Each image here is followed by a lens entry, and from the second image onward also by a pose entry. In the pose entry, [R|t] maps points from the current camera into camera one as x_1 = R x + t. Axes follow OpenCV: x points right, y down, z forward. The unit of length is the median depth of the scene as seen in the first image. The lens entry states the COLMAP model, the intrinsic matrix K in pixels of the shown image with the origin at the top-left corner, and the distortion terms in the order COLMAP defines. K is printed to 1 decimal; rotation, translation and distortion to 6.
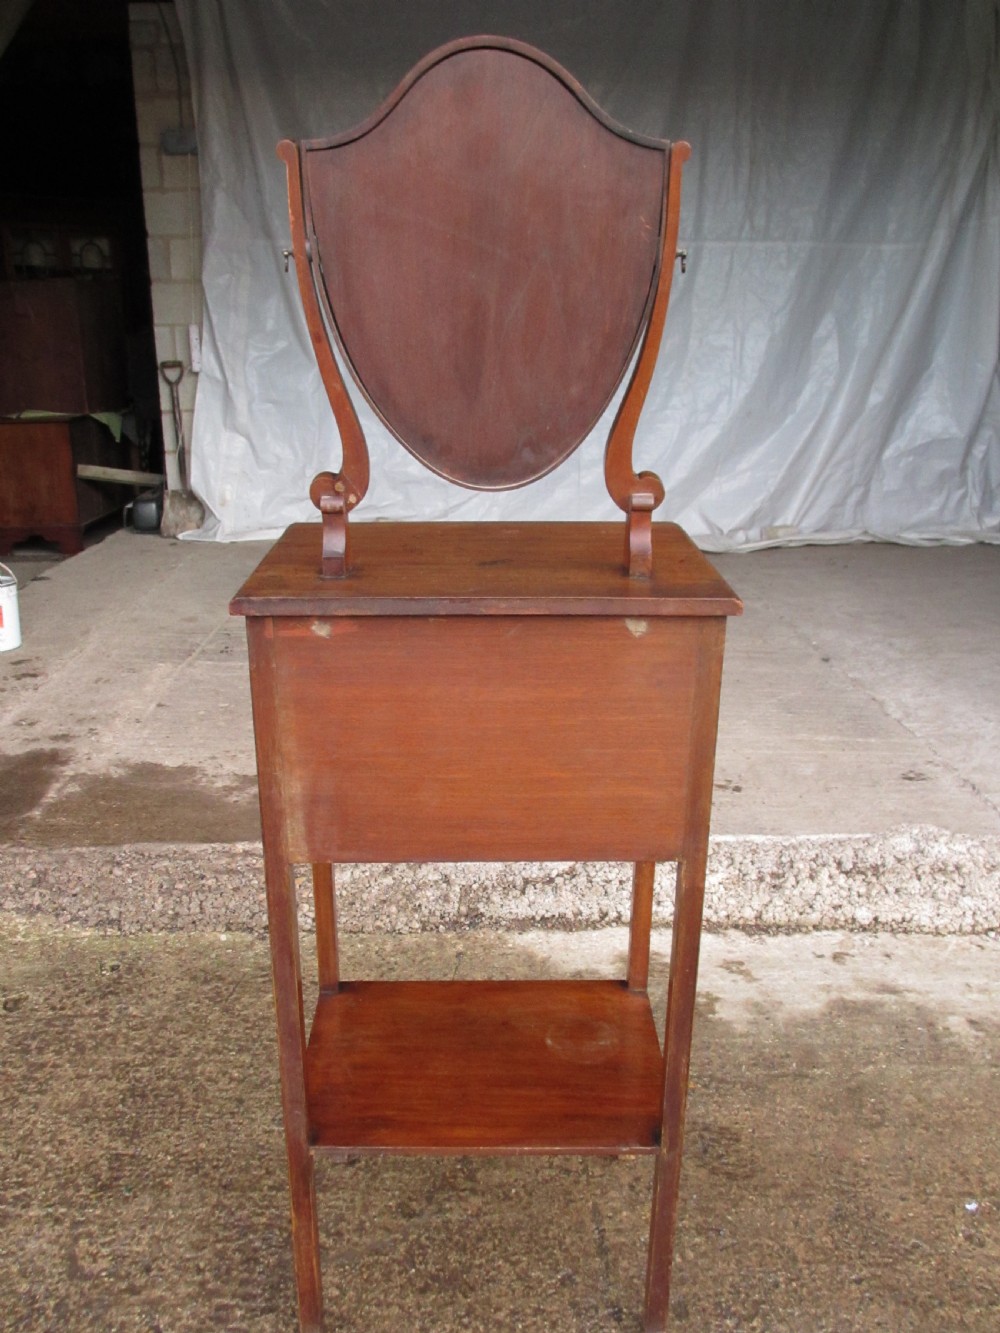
lens RADIAL K [[1107.0, 0, 503.6], [0, 1107.0, 661.8], [0, 0, 1]] dist [-0.060565, 0.023266]
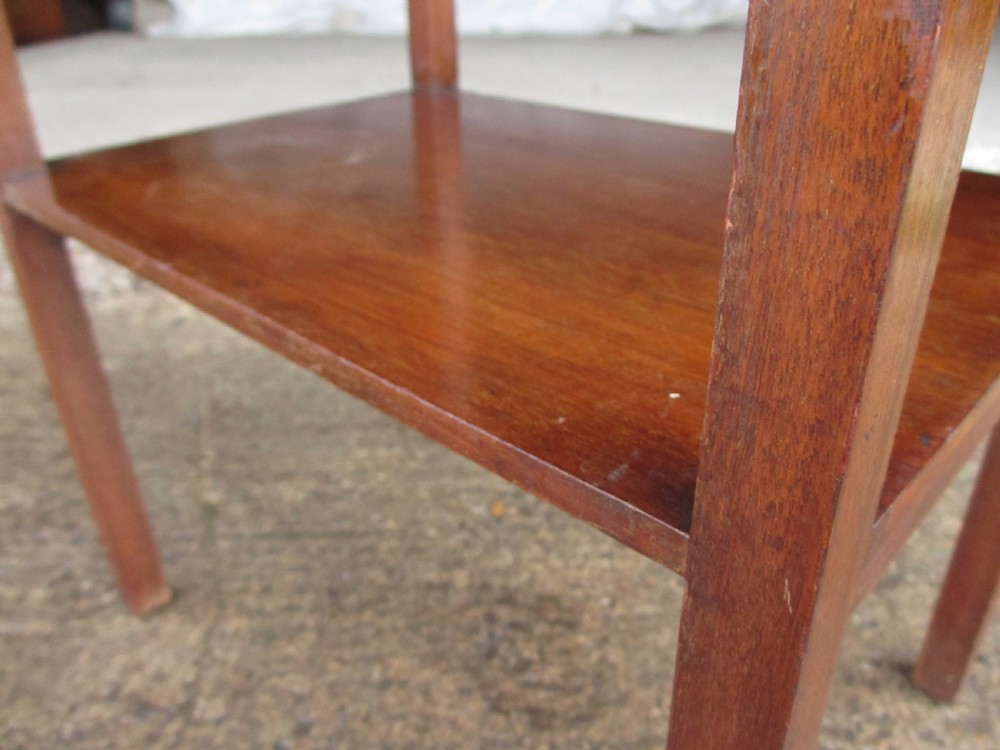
lens RADIAL K [[830.5, 0, 500.0], [0, 830.5, 375.0], [0, 0, 1]] dist [-0.060565, 0.023266]
pose [[0.999249, -0.031371, -0.022761, 0.144858], [0.034942, 0.983274, 0.178751, 0.207071], [0.016773, -0.179412, 0.983631, 0.512651]]
